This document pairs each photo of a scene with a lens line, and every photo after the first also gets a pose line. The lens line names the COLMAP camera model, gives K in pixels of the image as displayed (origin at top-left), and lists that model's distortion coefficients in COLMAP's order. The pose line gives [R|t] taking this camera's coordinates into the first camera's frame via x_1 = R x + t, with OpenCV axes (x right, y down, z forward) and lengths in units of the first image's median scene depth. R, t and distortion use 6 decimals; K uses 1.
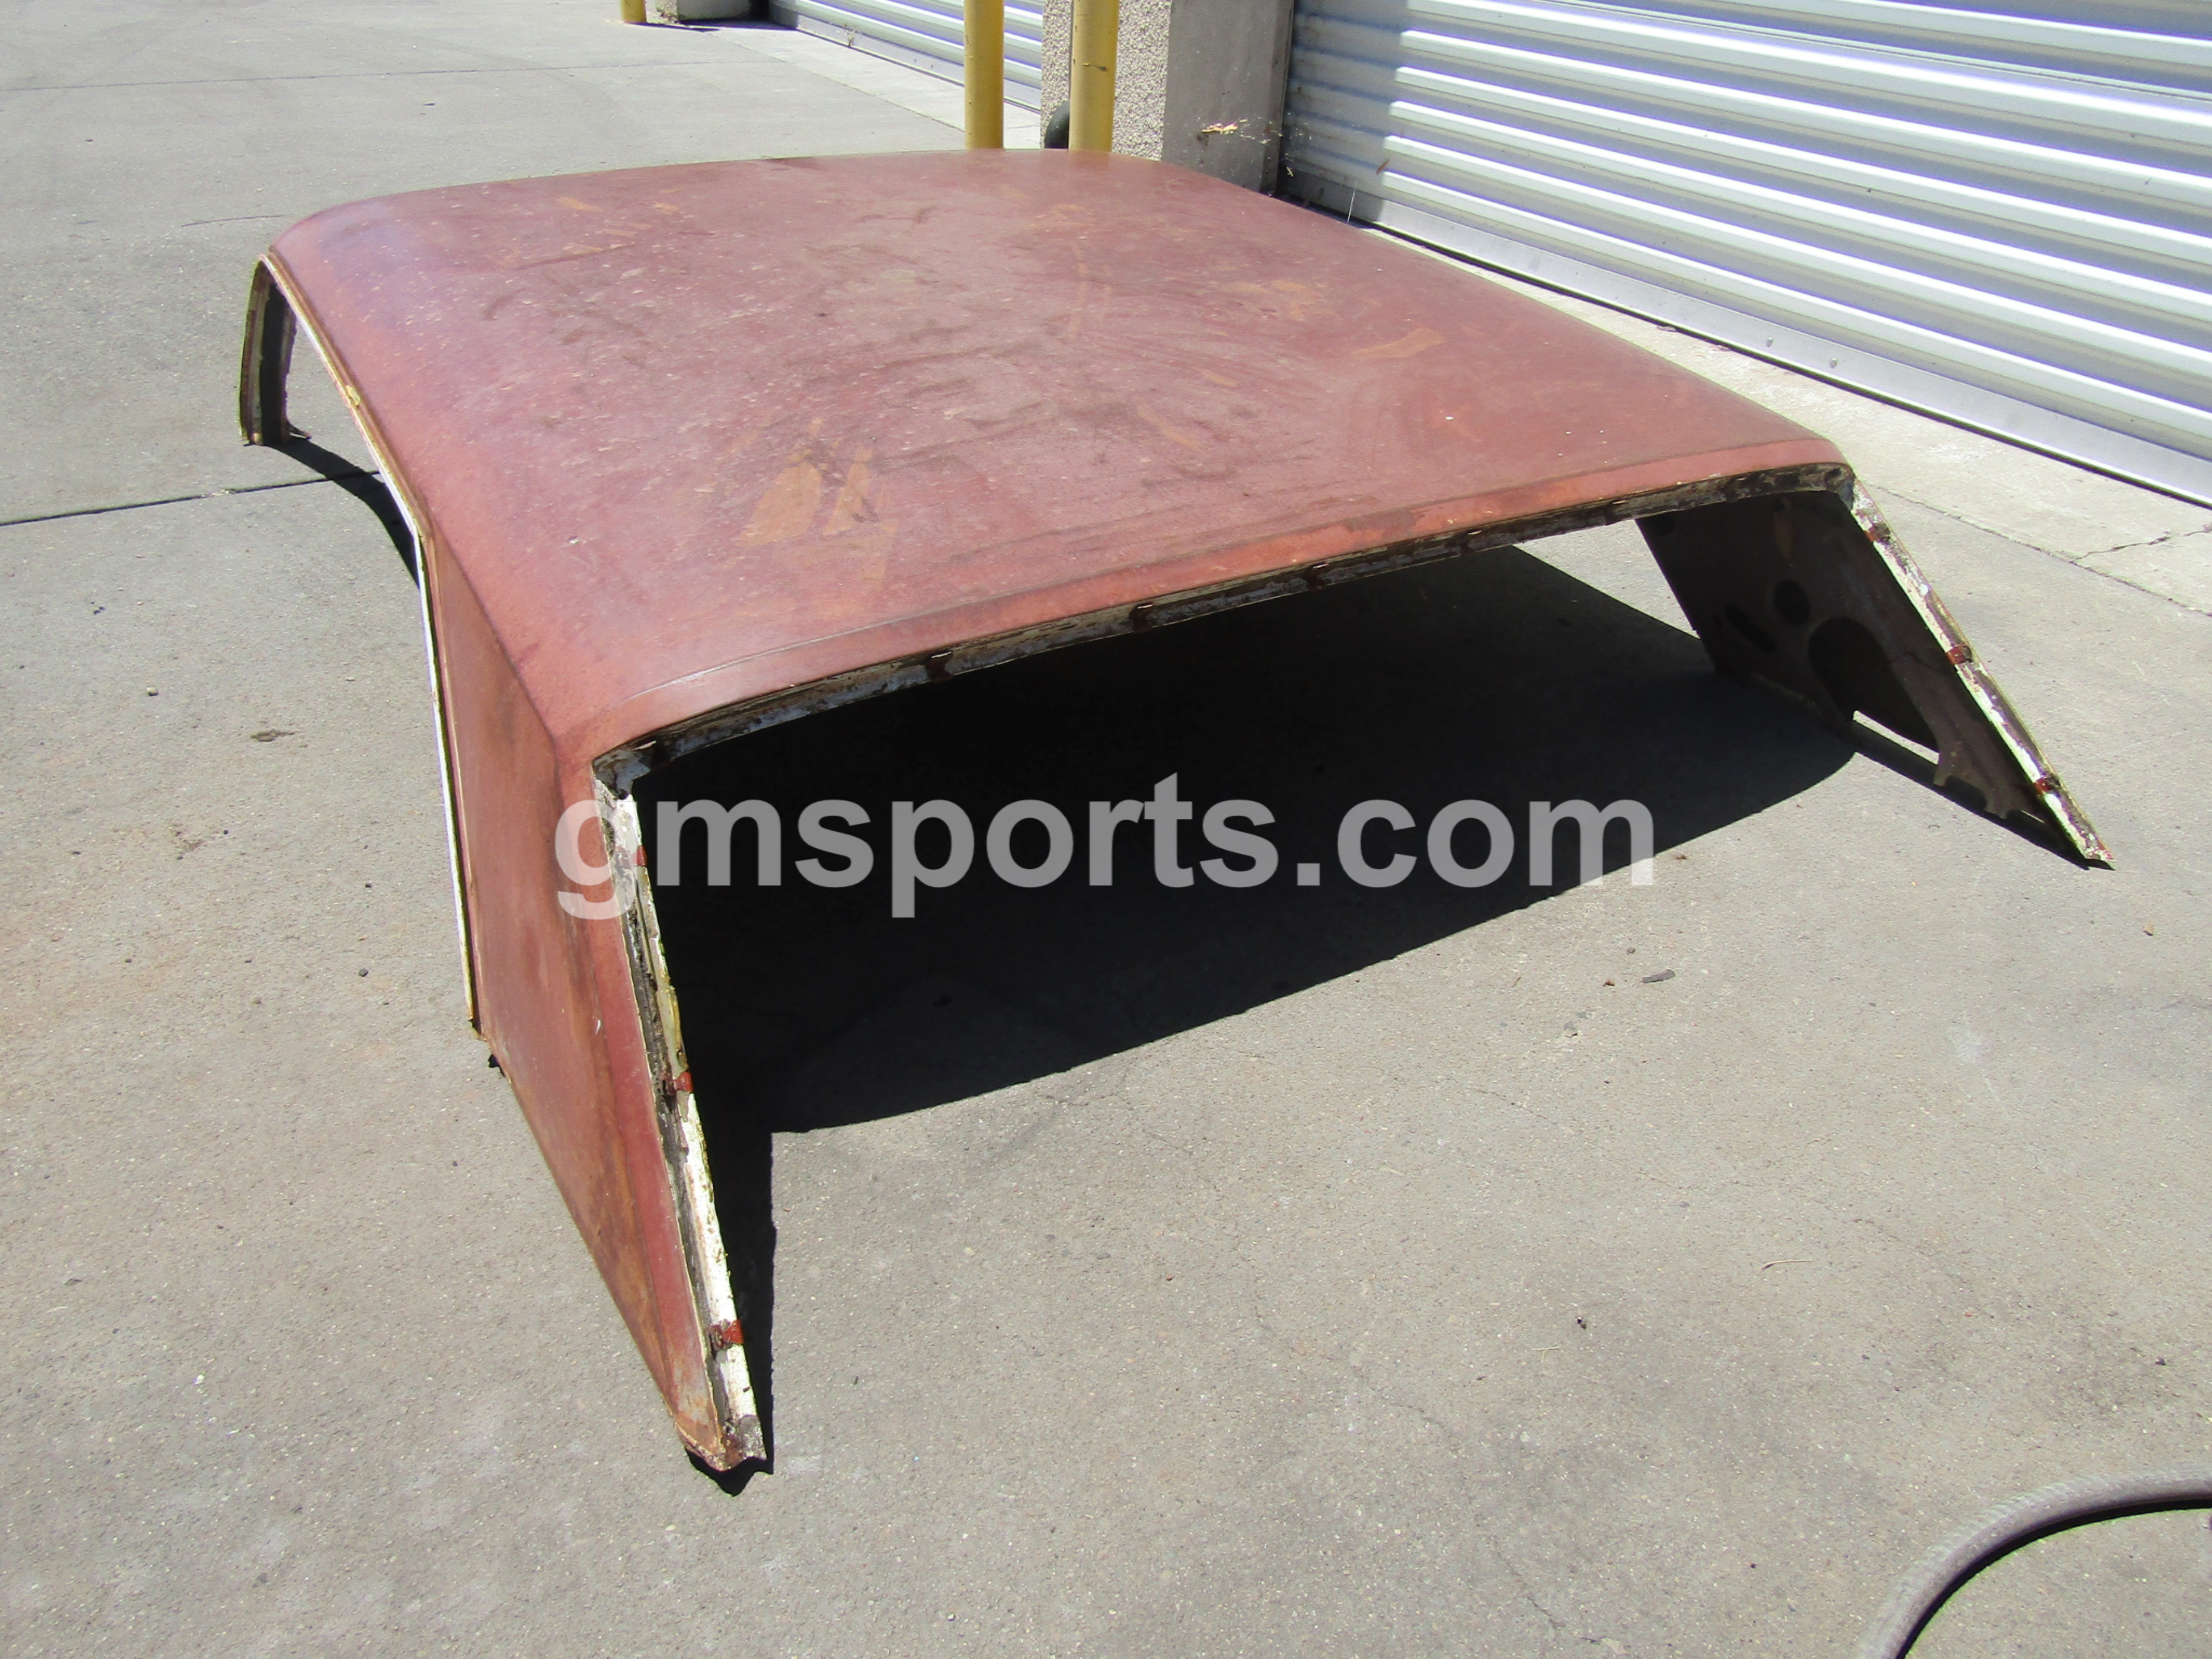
lens RADIAL K [[1566.4, 0, 1095.0], [0, 1566.4, 823.5], [0, 0, 1]] dist [-0.006710, -0.001828]
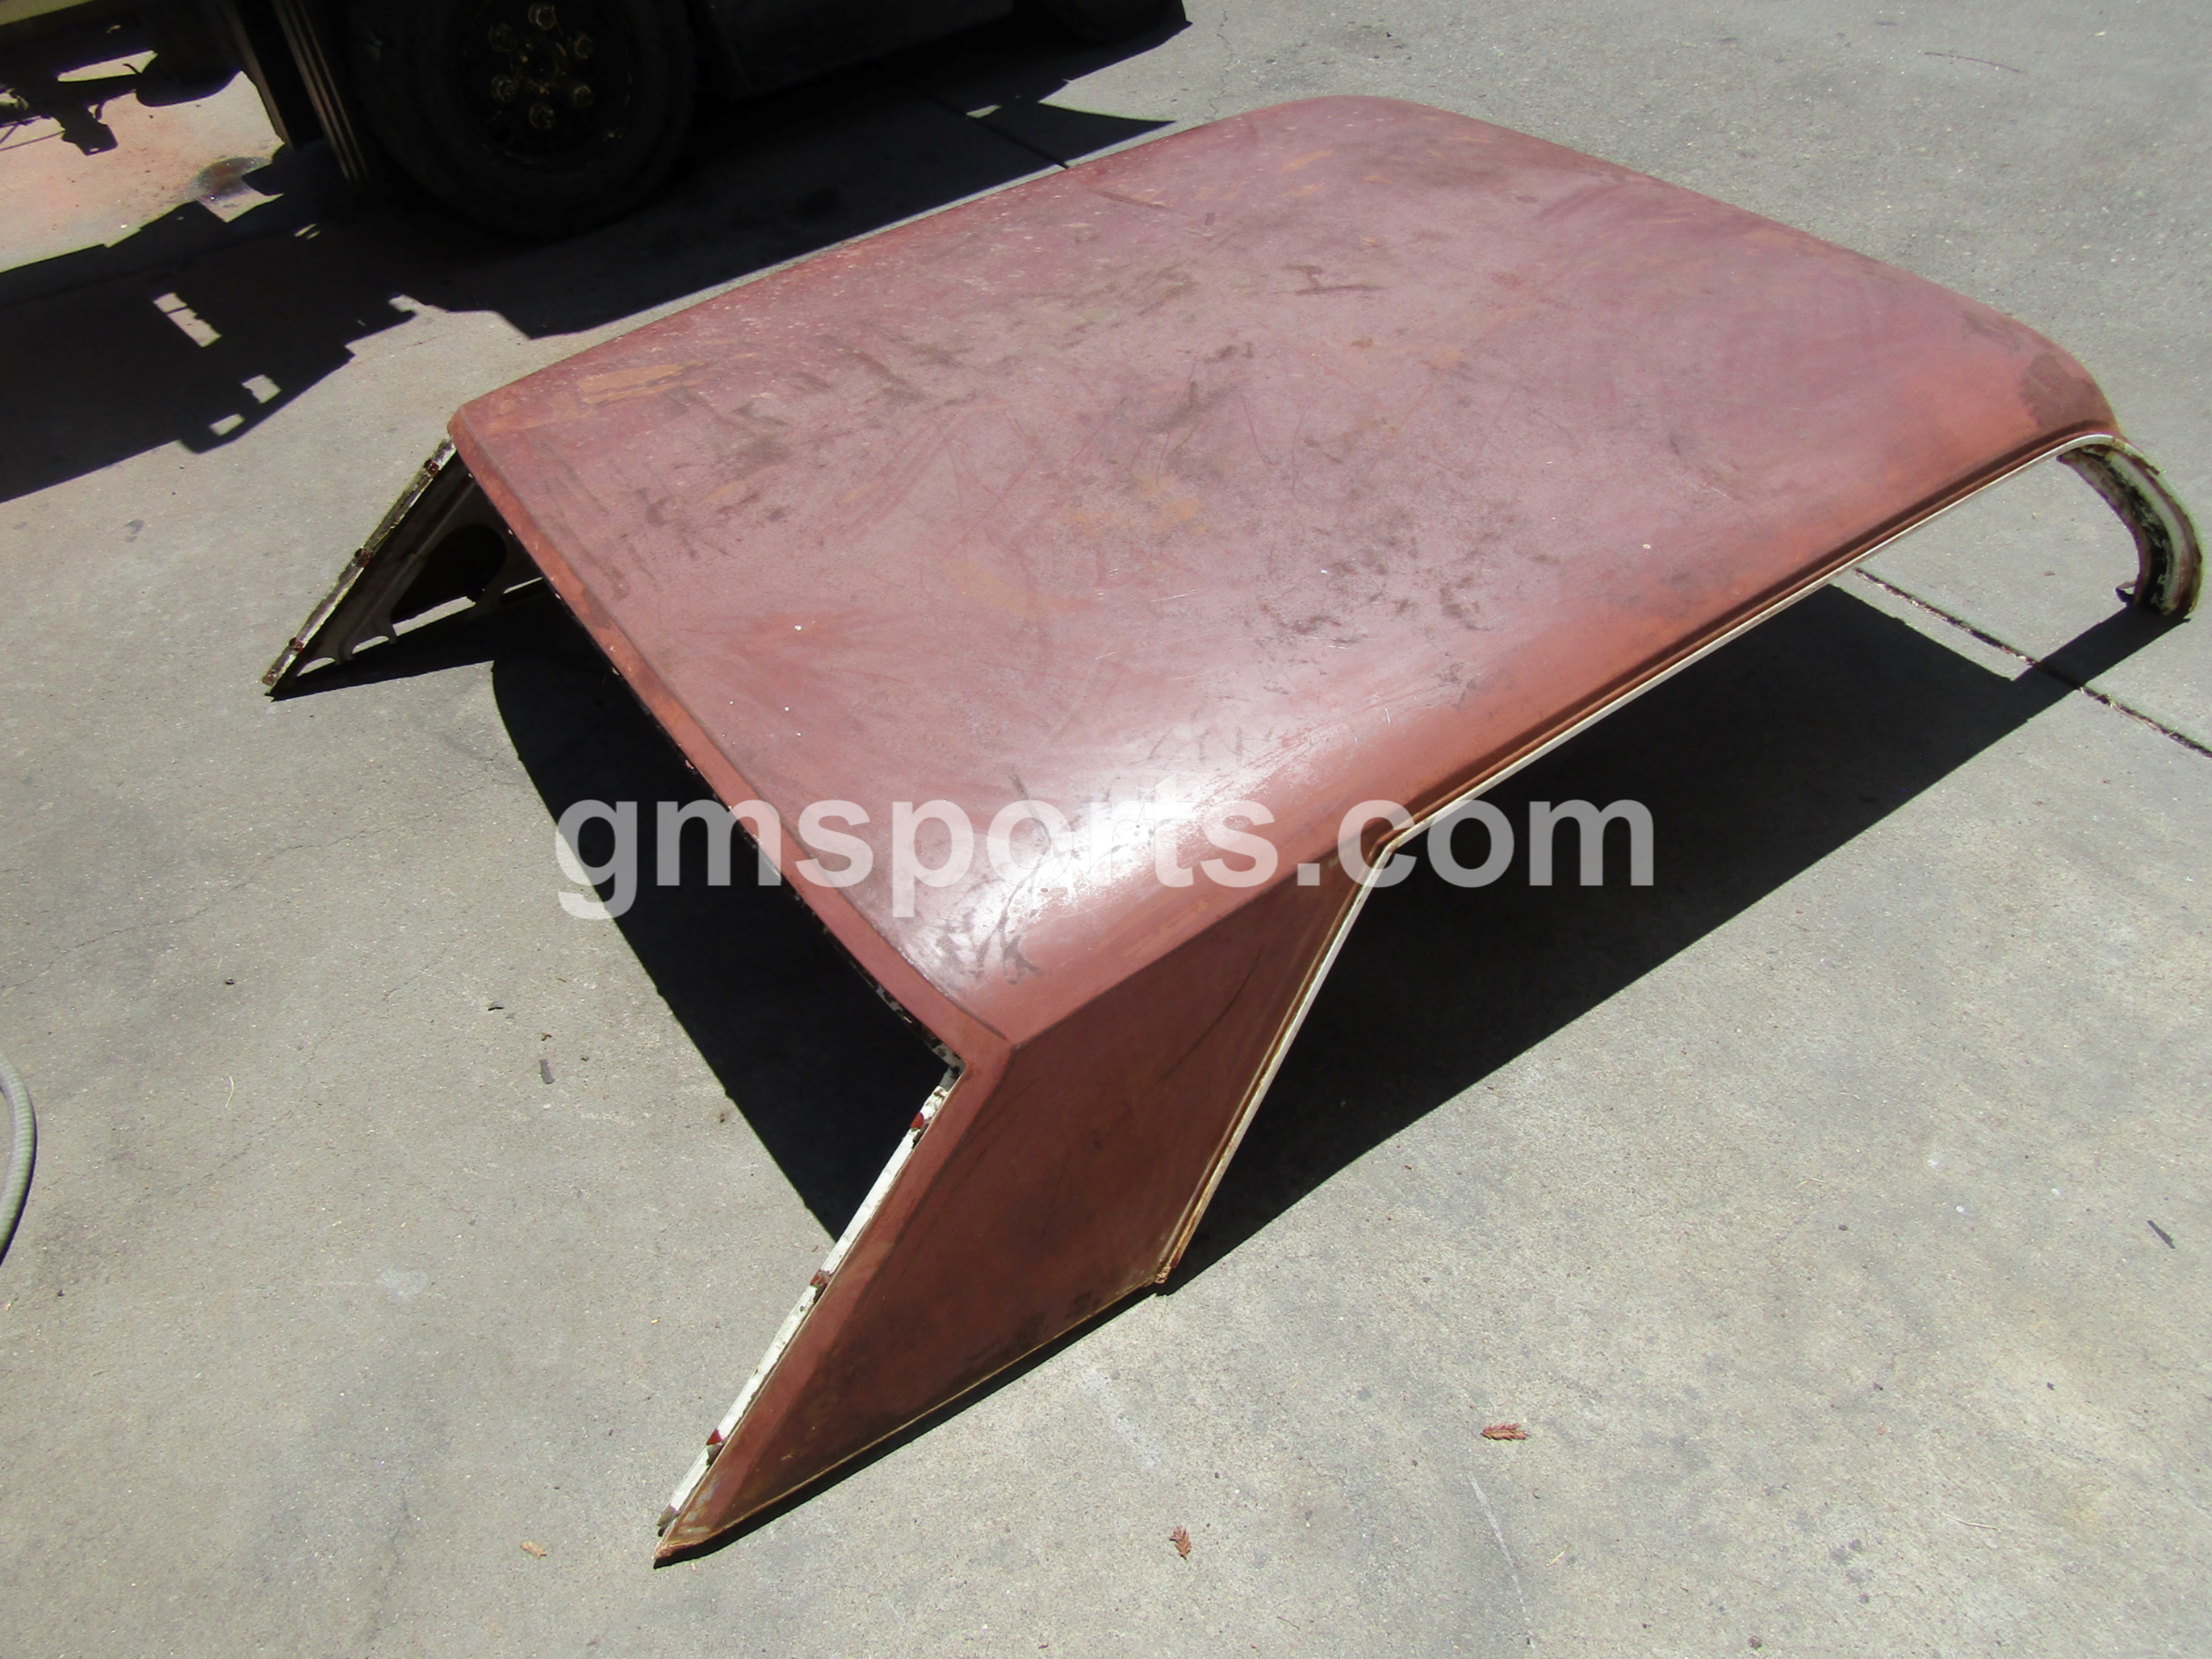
lens RADIAL K [[1566.4, 0, 1106.1], [0, 1566.4, 831.4], [0, 0, 1]] dist [-0.006710, -0.001828]
pose [[0.055661, 0.652308, -0.755907, 1.235351], [-0.480556, 0.681125, 0.552390, -0.934368], [0.875196, 0.332509, 0.351382, 0.966143]]
